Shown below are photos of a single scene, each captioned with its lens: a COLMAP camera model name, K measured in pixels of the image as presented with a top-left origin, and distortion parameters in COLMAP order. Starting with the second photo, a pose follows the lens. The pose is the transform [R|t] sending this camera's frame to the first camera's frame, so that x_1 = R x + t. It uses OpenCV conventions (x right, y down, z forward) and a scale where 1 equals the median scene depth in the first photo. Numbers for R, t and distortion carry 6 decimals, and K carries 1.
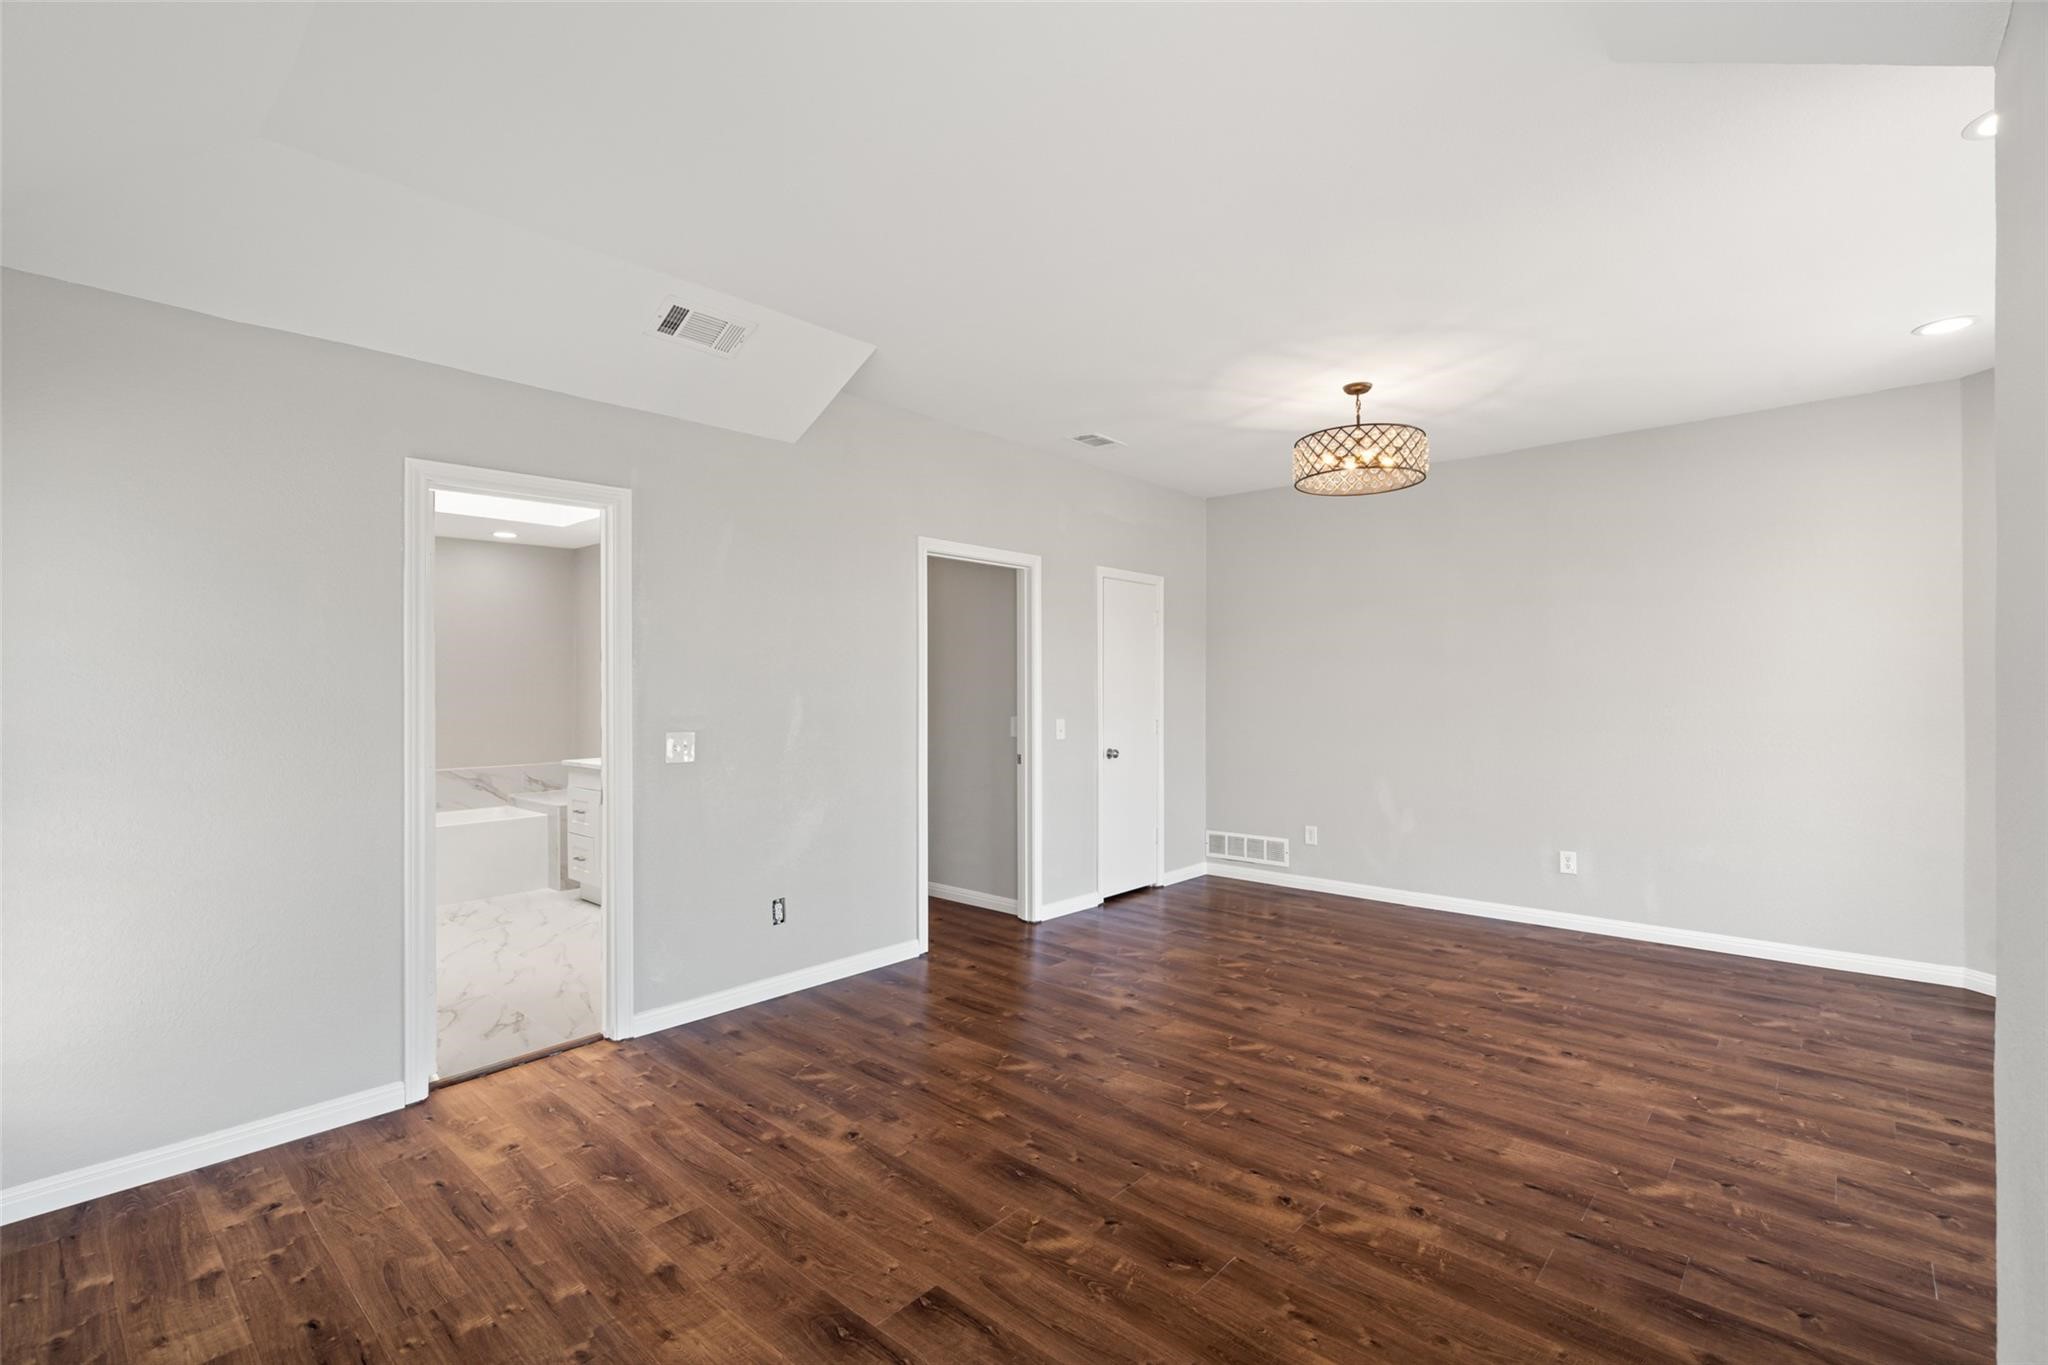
lens RADIAL K [[917.8, 0, 1025.2], [0, 917.8, 685.4], [0, 0, 1]] dist [-0.005433, 0.002208]
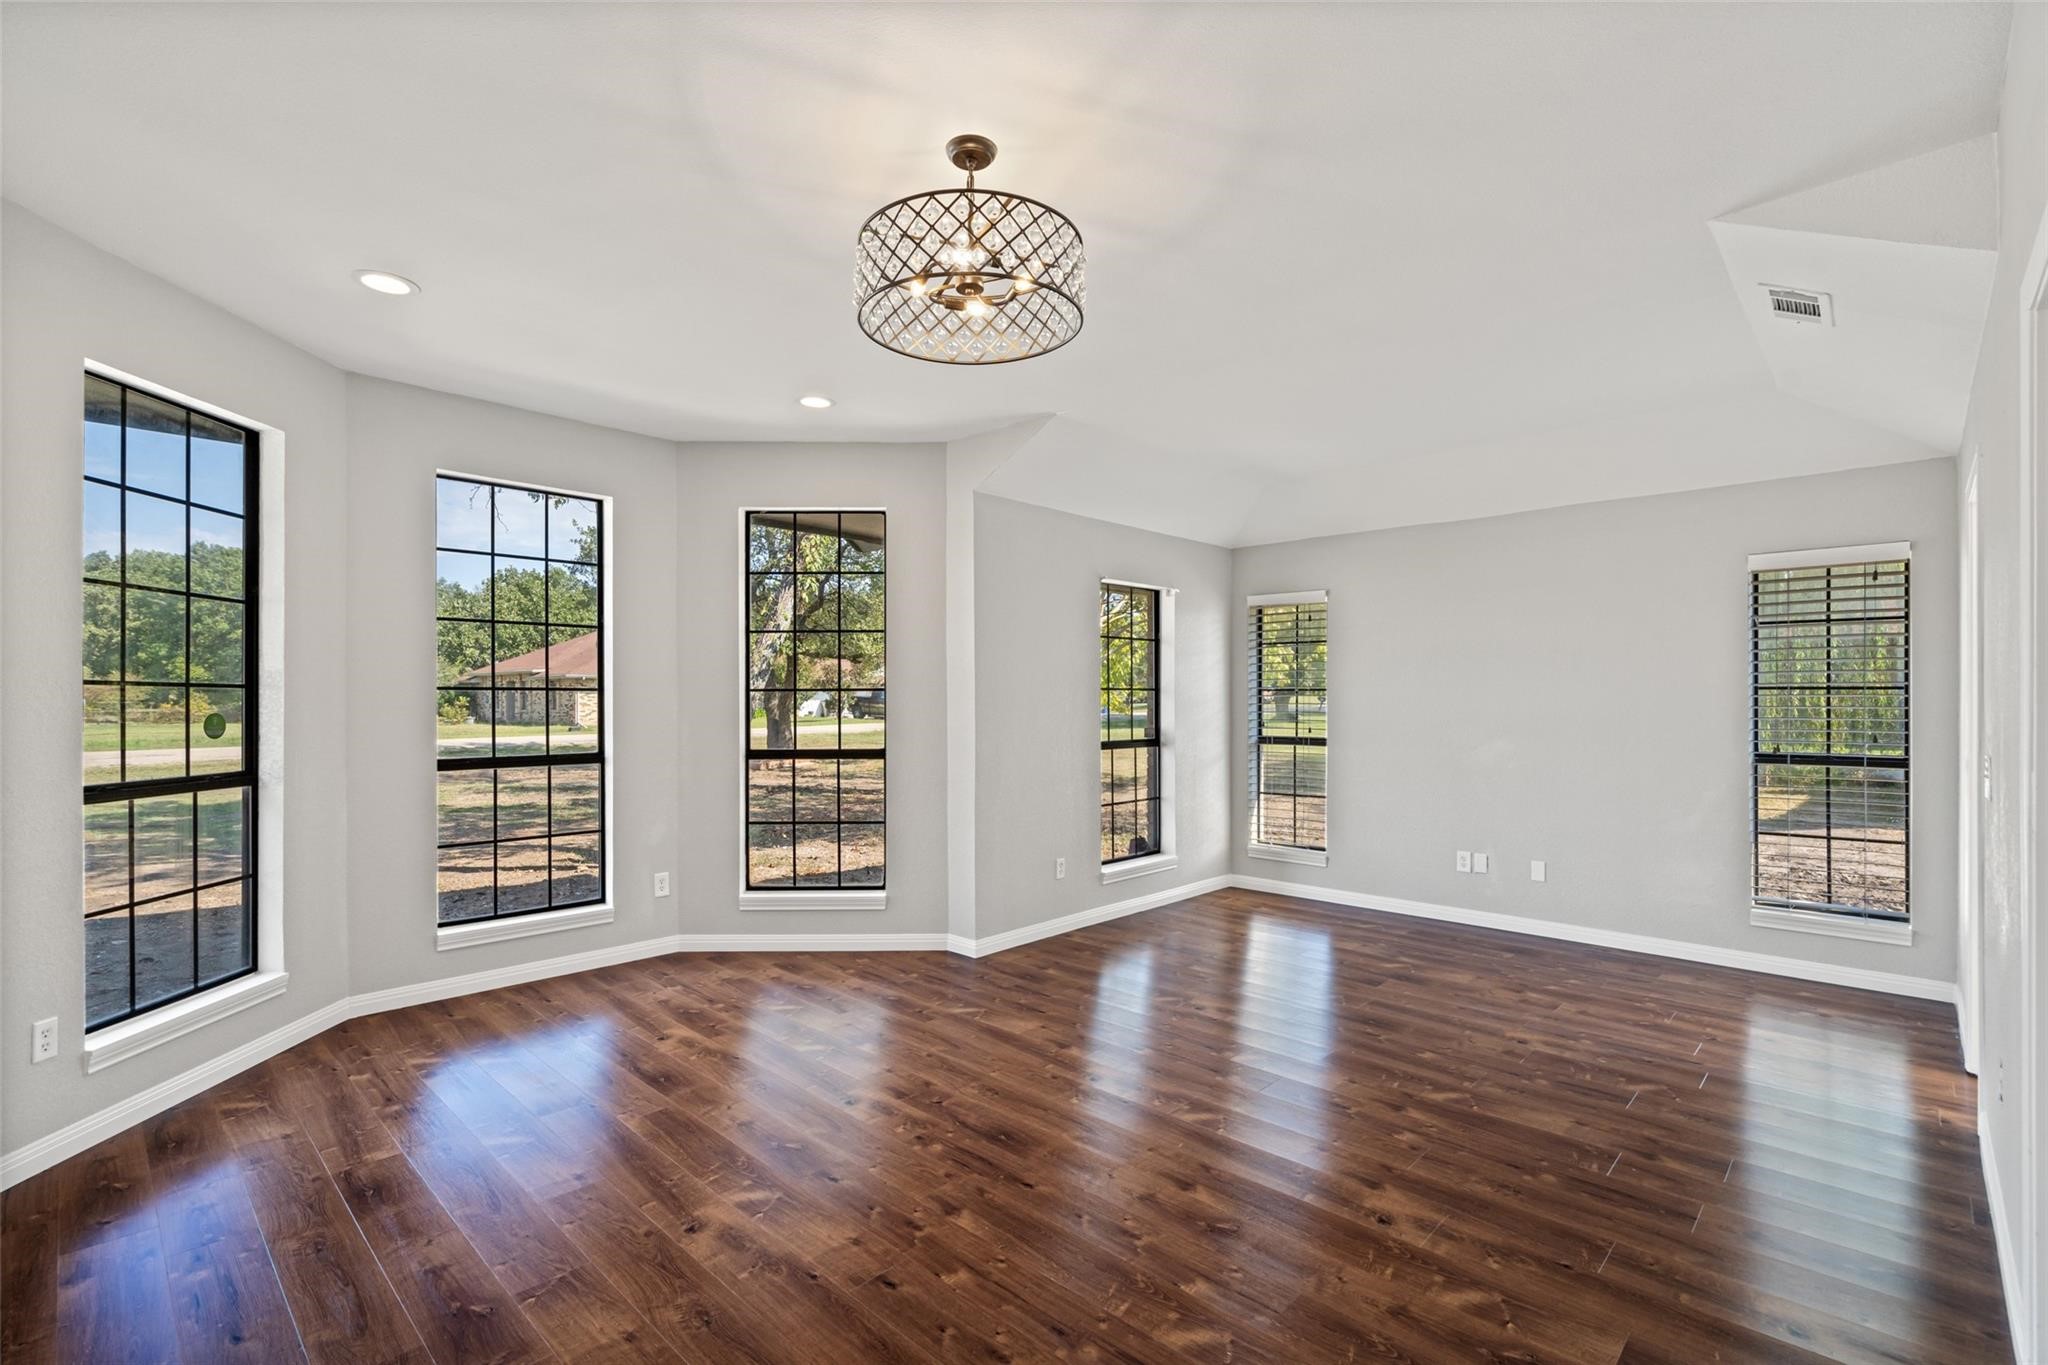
lens RADIAL K [[917.8, 0, 1021.4], [0, 917.8, 691.9], [0, 0, 1]] dist [-0.005433, 0.002208]
pose [[-0.999434, 0.004096, 0.033398, 0.389271], [0.003553, 0.999861, -0.016284, 0.009724], [-0.033460, -0.016156, -0.999309, 1.905860]]
